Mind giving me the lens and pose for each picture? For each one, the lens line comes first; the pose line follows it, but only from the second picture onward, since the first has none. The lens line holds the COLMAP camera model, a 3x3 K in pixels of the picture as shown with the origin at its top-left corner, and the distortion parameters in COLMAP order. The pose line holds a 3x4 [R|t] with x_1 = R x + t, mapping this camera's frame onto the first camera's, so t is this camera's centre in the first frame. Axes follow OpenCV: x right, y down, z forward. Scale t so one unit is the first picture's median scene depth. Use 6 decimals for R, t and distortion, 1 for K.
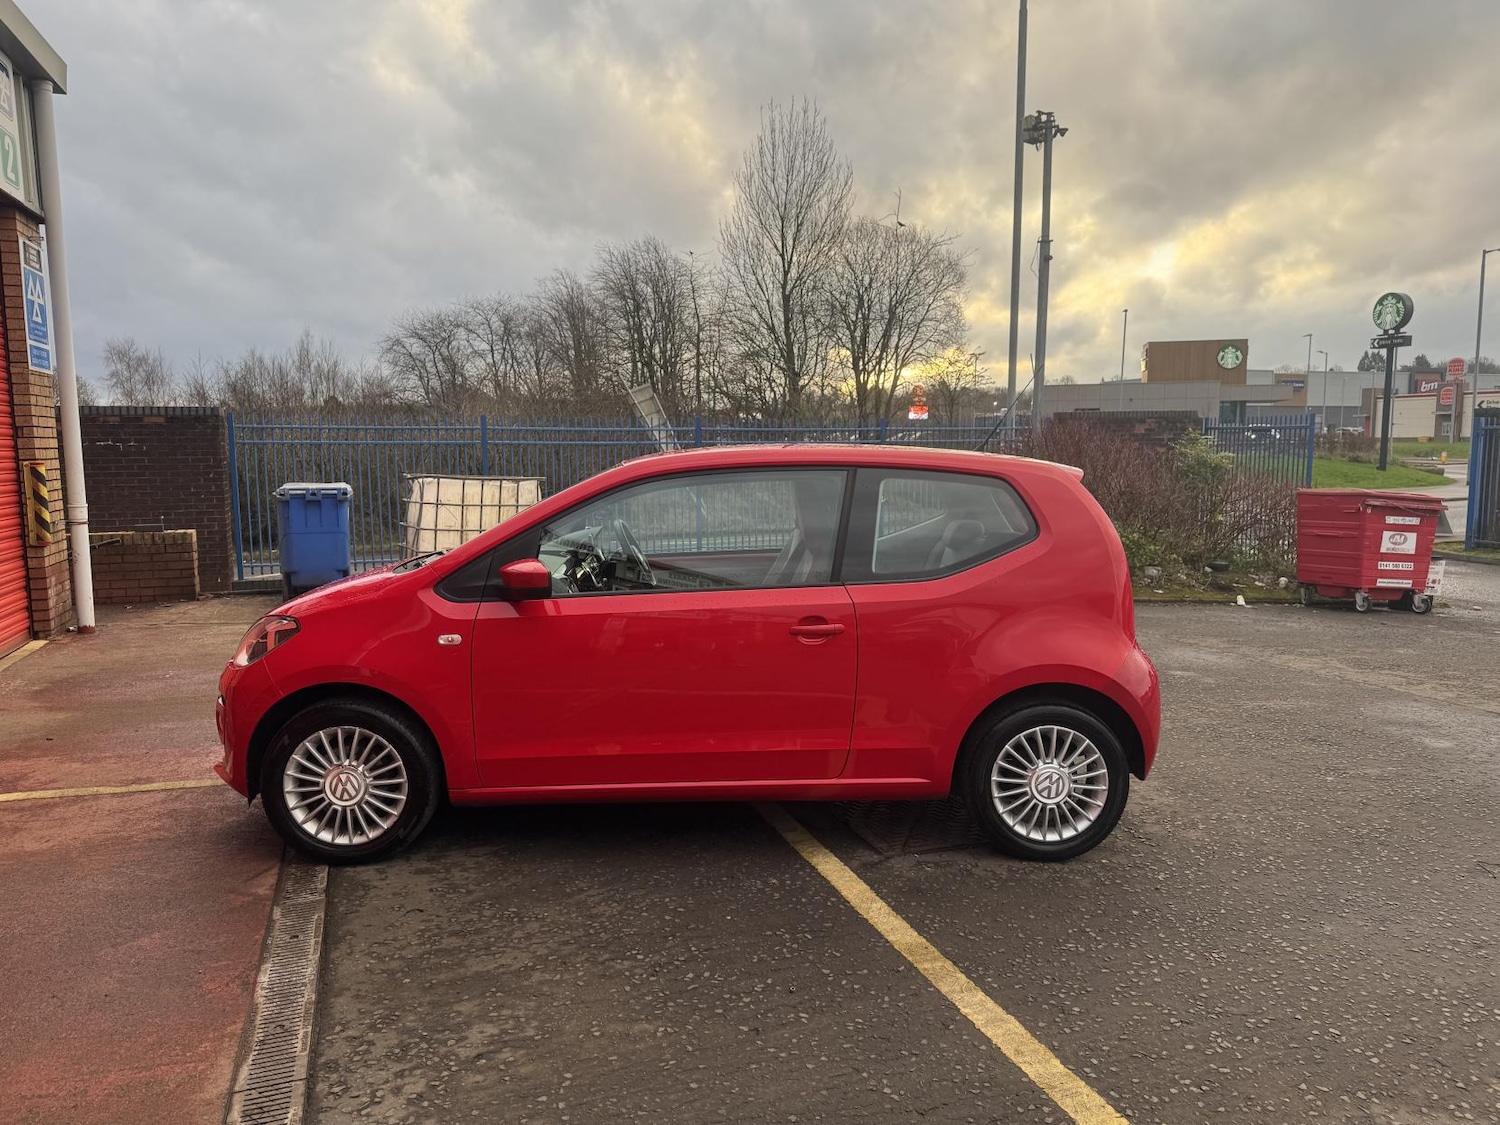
lens RADIAL K [[1049.4, 0, 755.3], [0, 1049.4, 555.8], [0, 0, 1]] dist [0.050566, -0.059510]
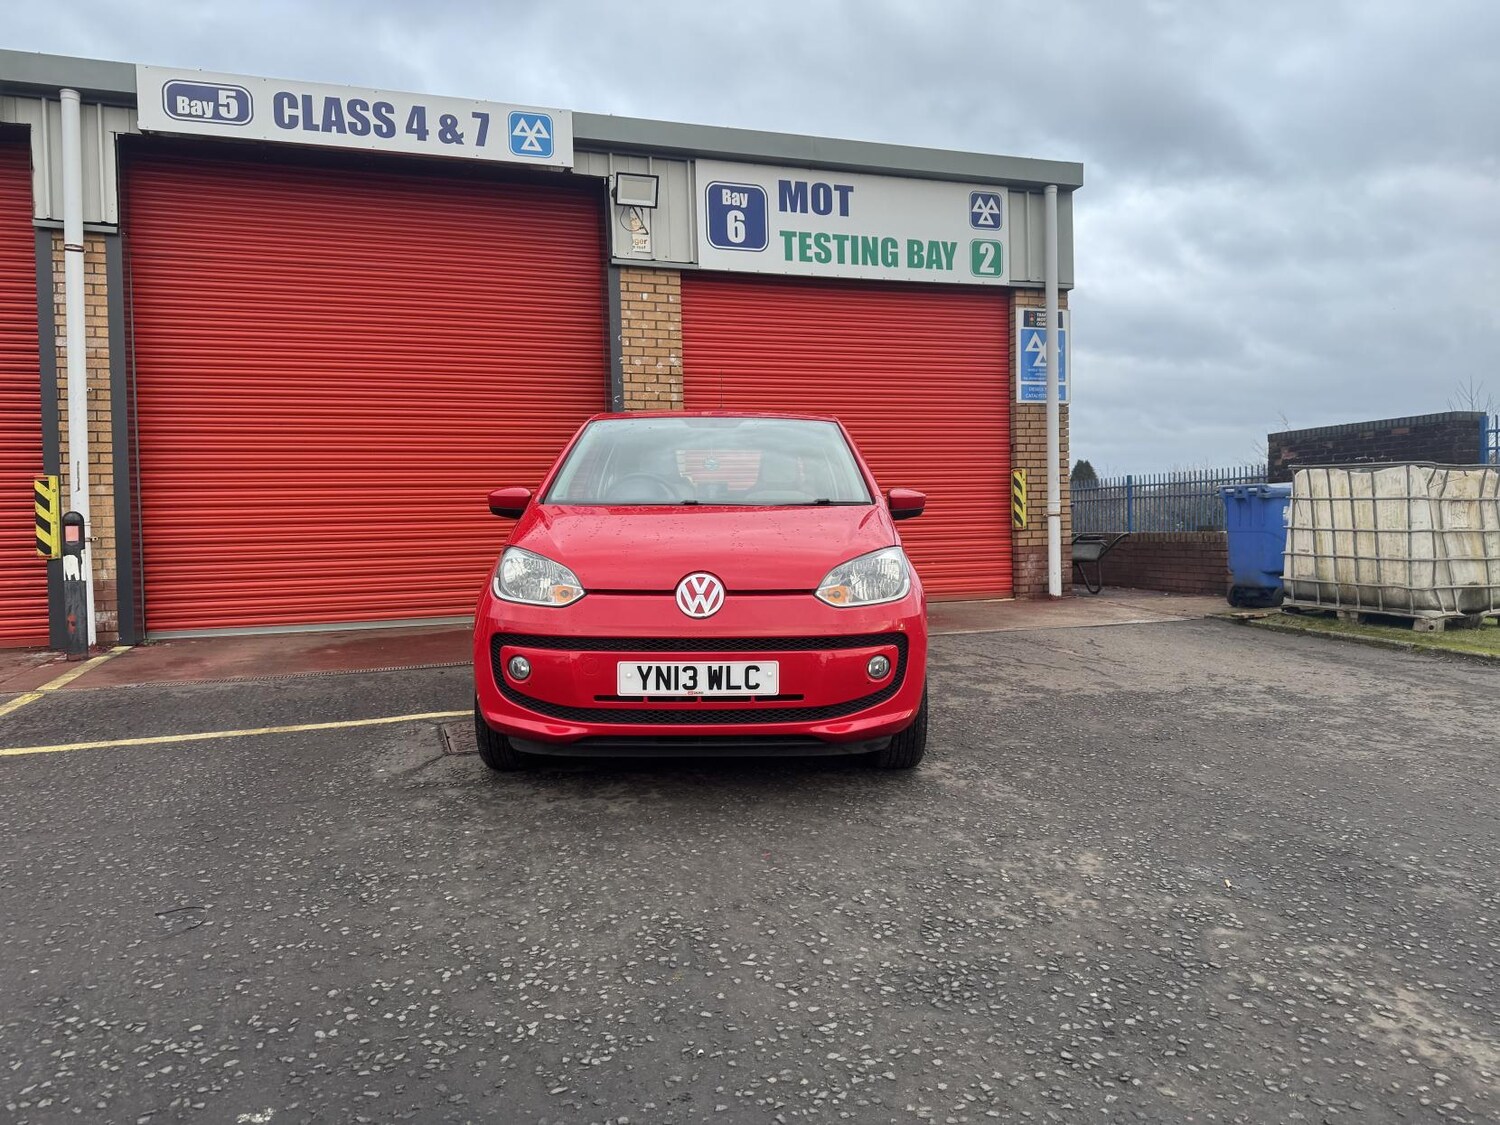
lens RADIAL K [[1049.4, 0, 769.7], [0, 1049.4, 562.6], [0, 0, 1]] dist [0.050566, -0.059510]
pose [[-0.002885, 0.036849, -0.999317, 0.662773], [-0.080719, 0.996051, 0.036962, 0.006718], [0.996733, 0.080770, 0.000101, 0.656488]]
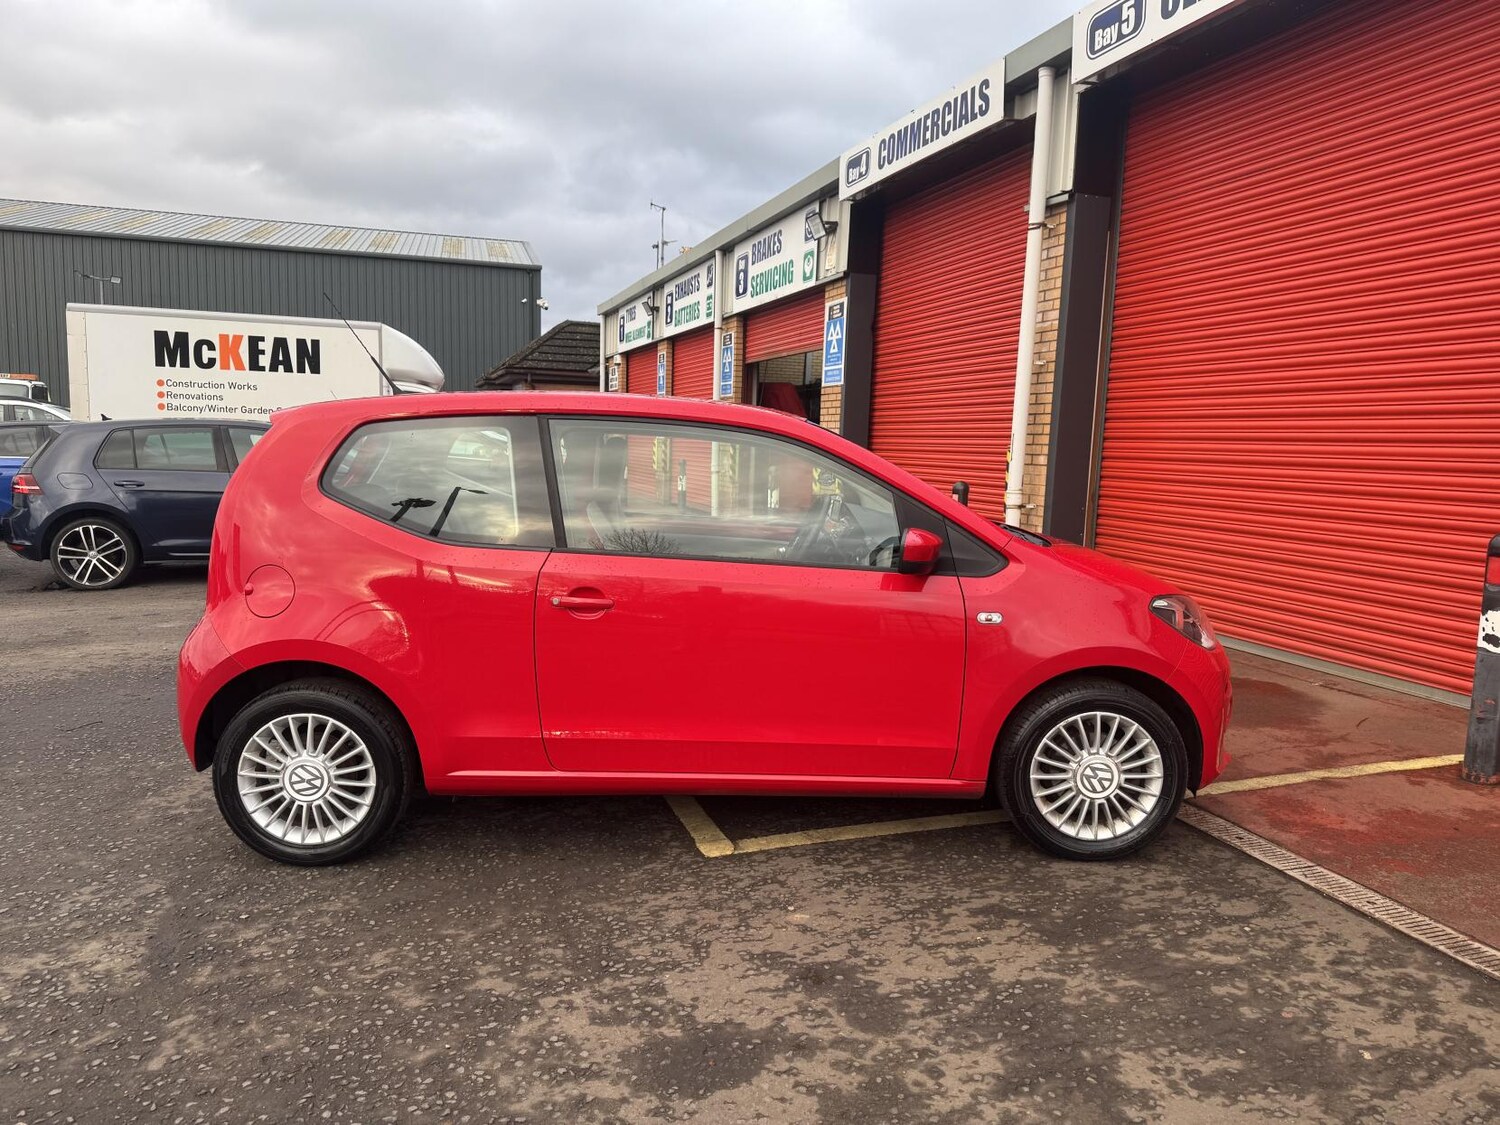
lens RADIAL K [[1049.4, 0, 742.0], [0, 1049.4, 561.6], [0, 0, 1]] dist [0.050566, -0.059510]
pose [[-0.999448, -0.029399, 0.015487, -0.044246], [-0.025336, 0.975784, 0.217265, -0.089875], [-0.021499, 0.216753, -0.975990, 1.048891]]
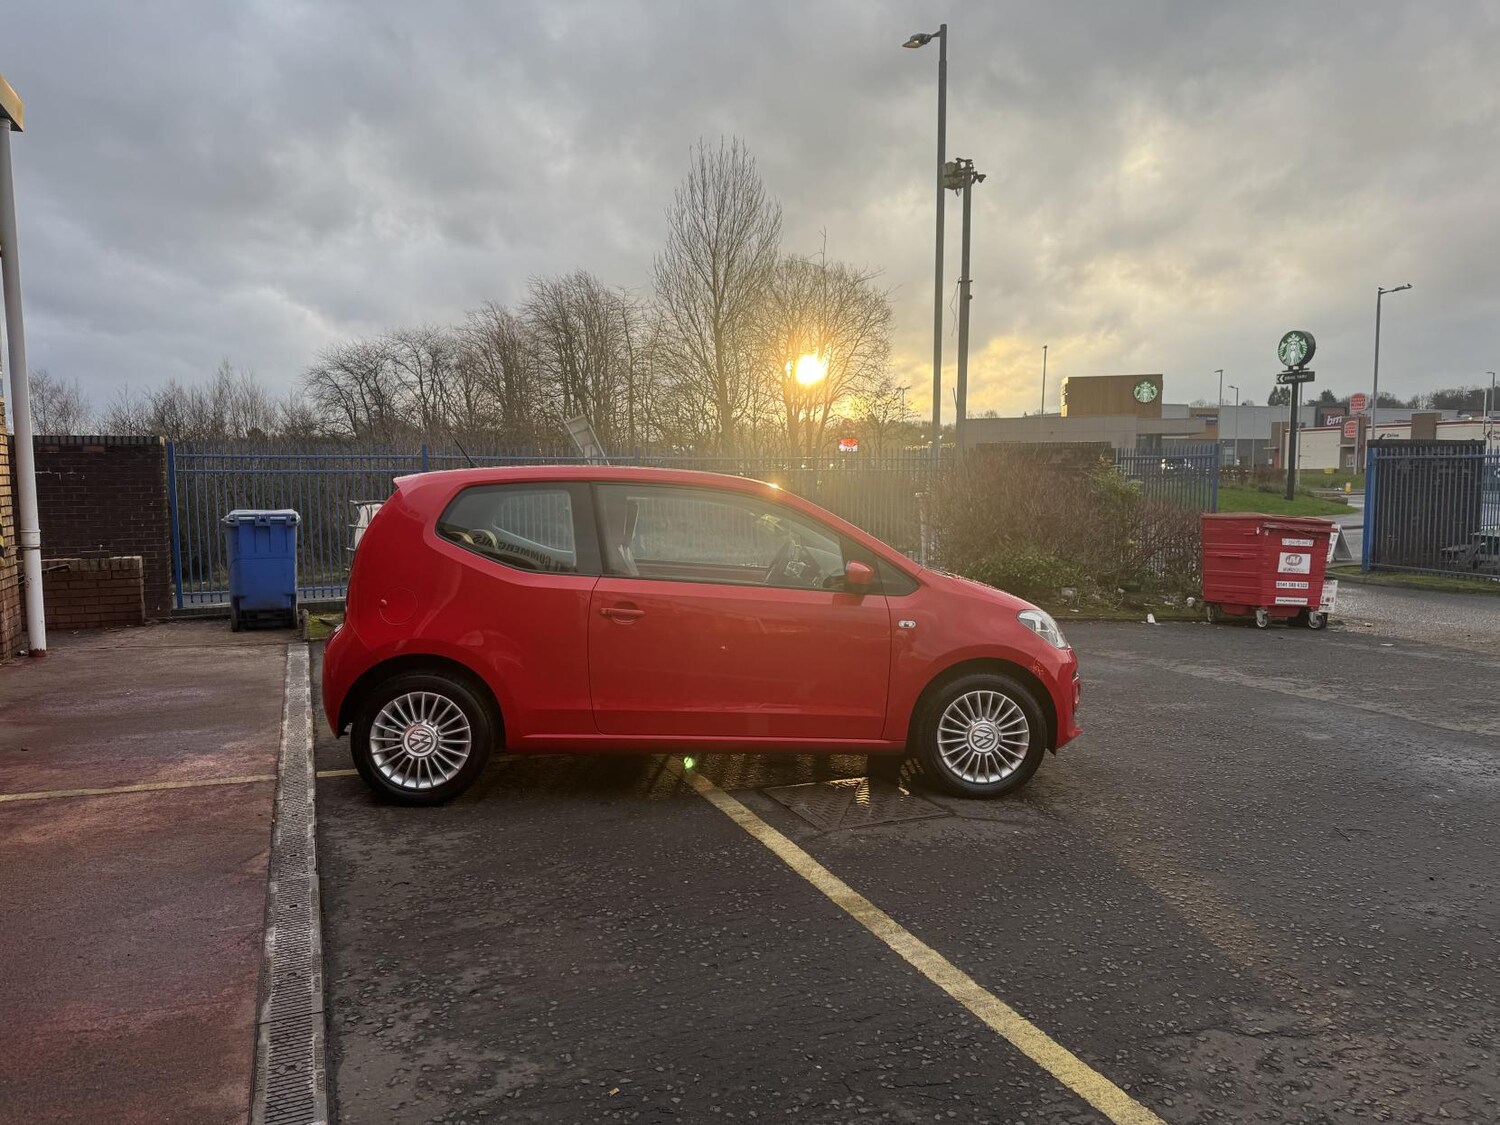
lens RADIAL K [[1049.4, 0, 748.8], [0, 1049.4, 553.9], [0, 0, 1]] dist [0.050566, -0.059510]
pose [[0.998272, -0.005997, 0.058457, -0.009205], [0.007880, 0.999456, -0.032038, 0.012539], [-0.058233, 0.032444, 0.997776, -0.056245]]
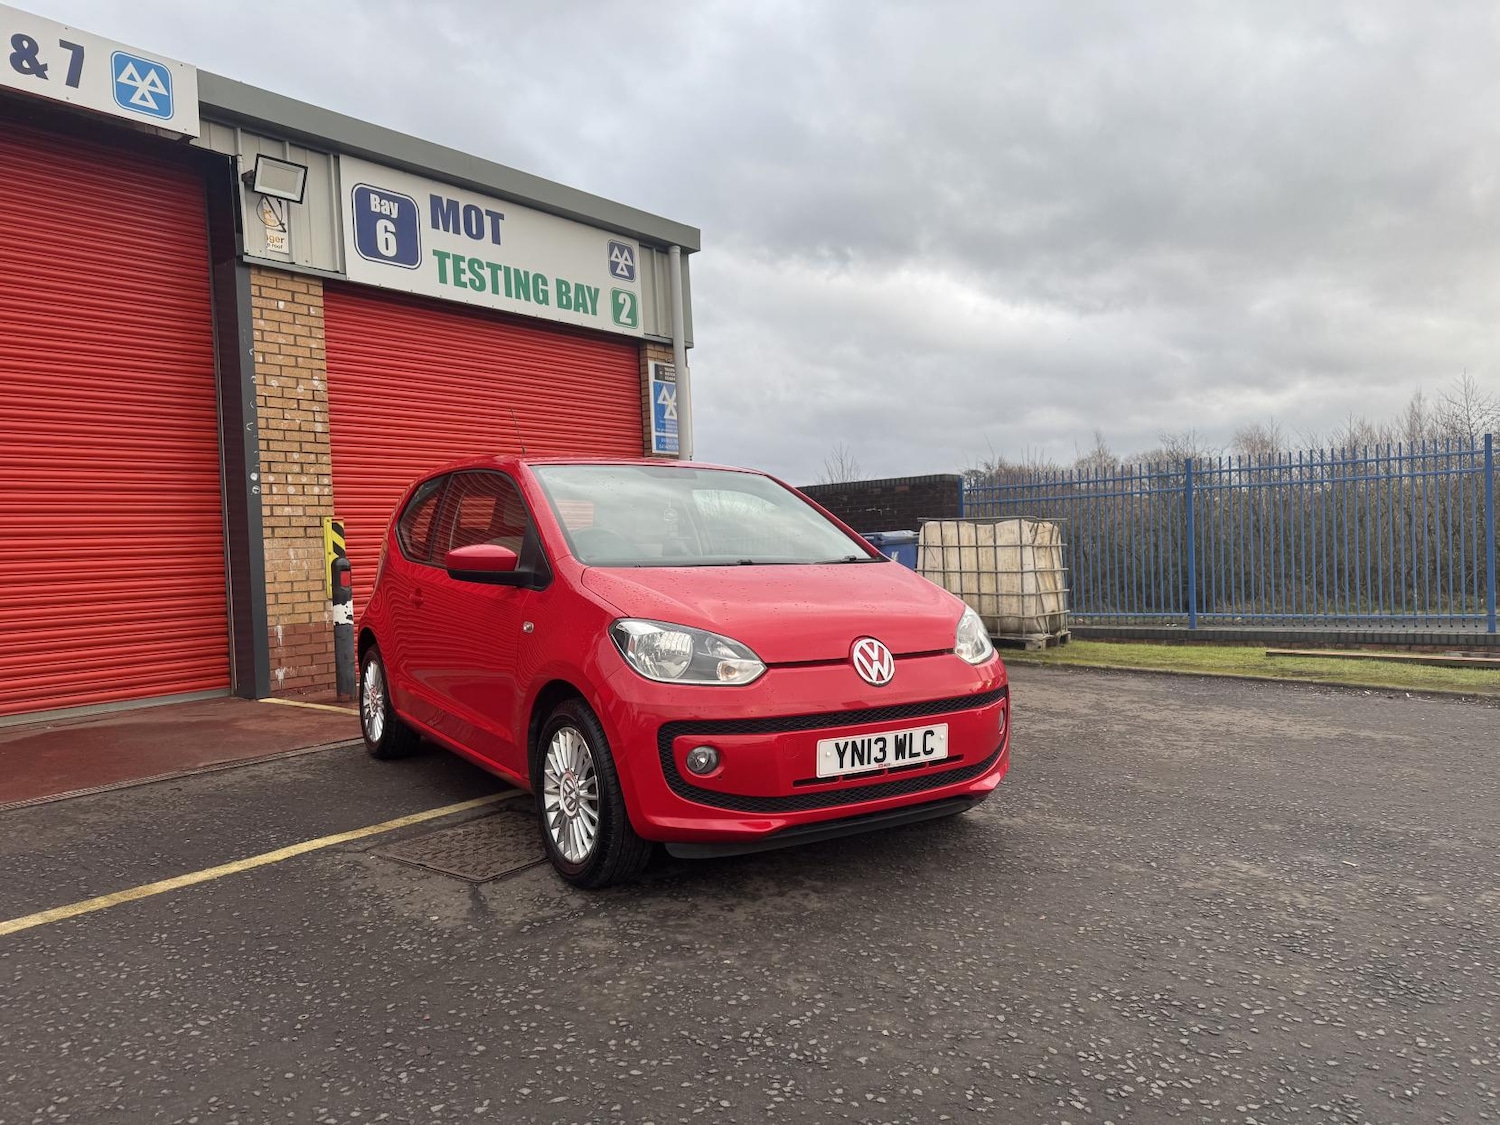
lens RADIAL K [[1049.4, 0, 768.3], [0, 1049.4, 575.9], [0, 0, 1]] dist [0.050566, -0.059510]
pose [[0.537107, 0.004147, -0.843504, 0.551392], [-0.052073, 0.998244, -0.028250, 0.019324], [0.841905, 0.059097, 0.536380, 0.371677]]
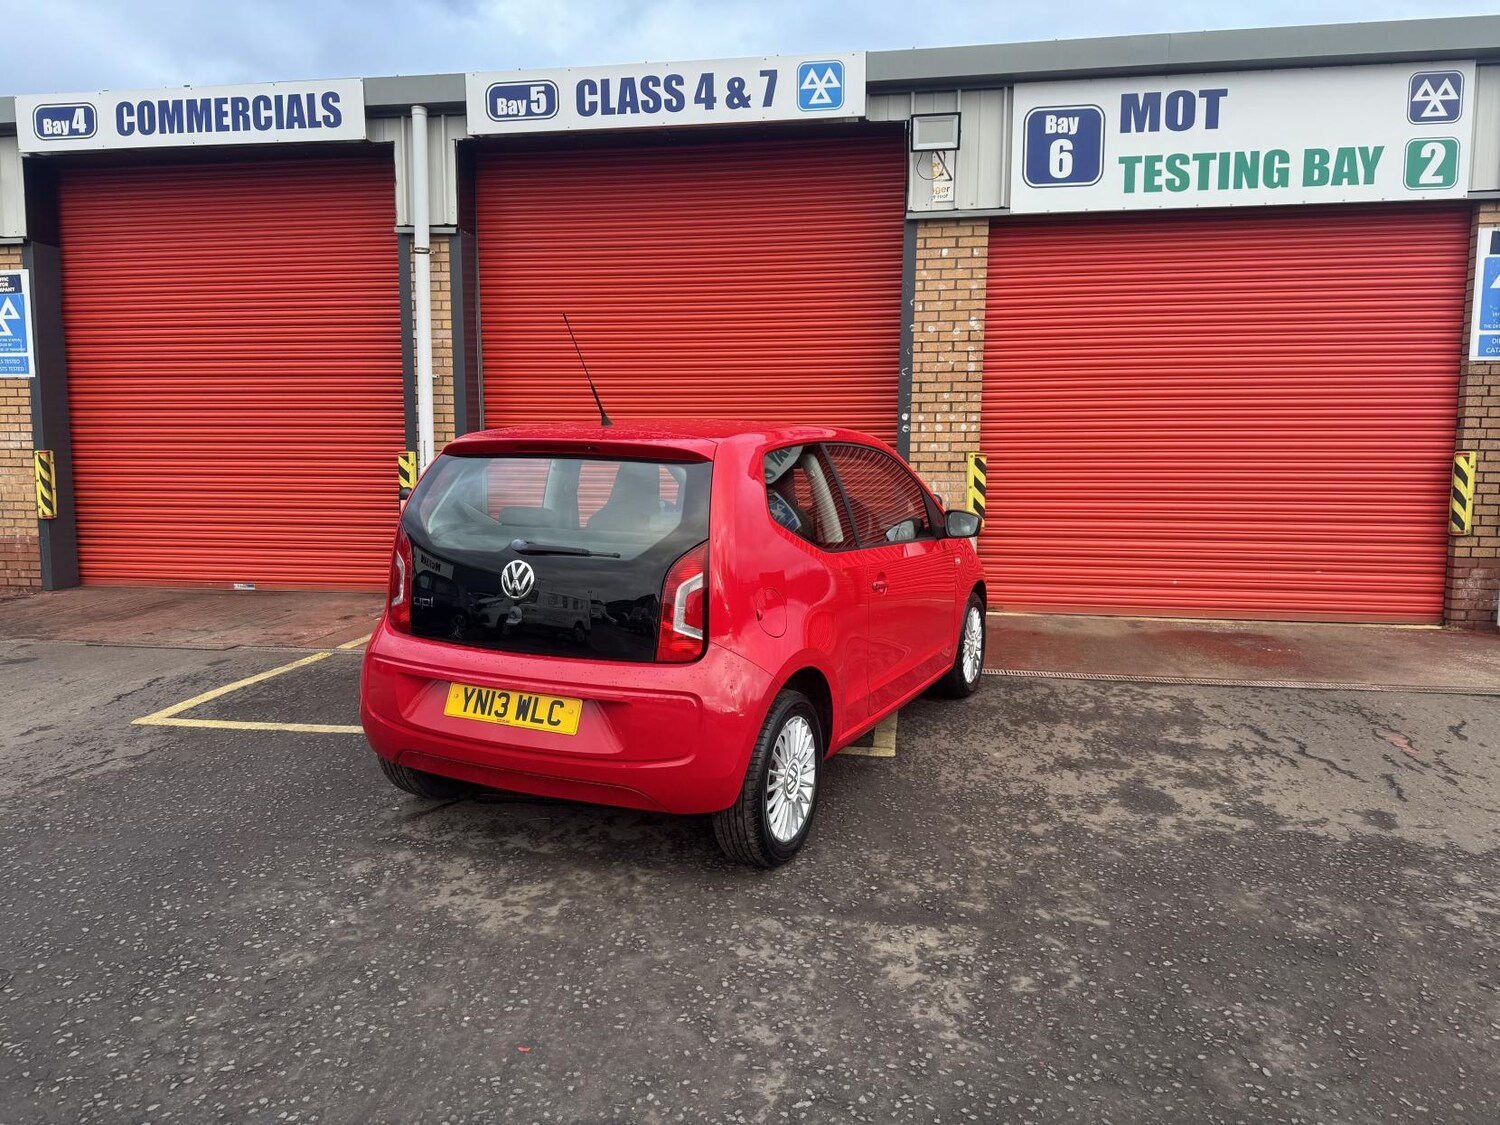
lens RADIAL K [[1049.4, 0, 746.0], [0, 1049.4, 568.9], [0, 0, 1]] dist [0.050566, -0.059510]
pose [[-0.478629, 0.093778, -0.872995, 0.515237], [-0.094785, 0.982951, 0.157556, -0.070872], [0.872886, 0.158157, -0.461580, 0.846450]]
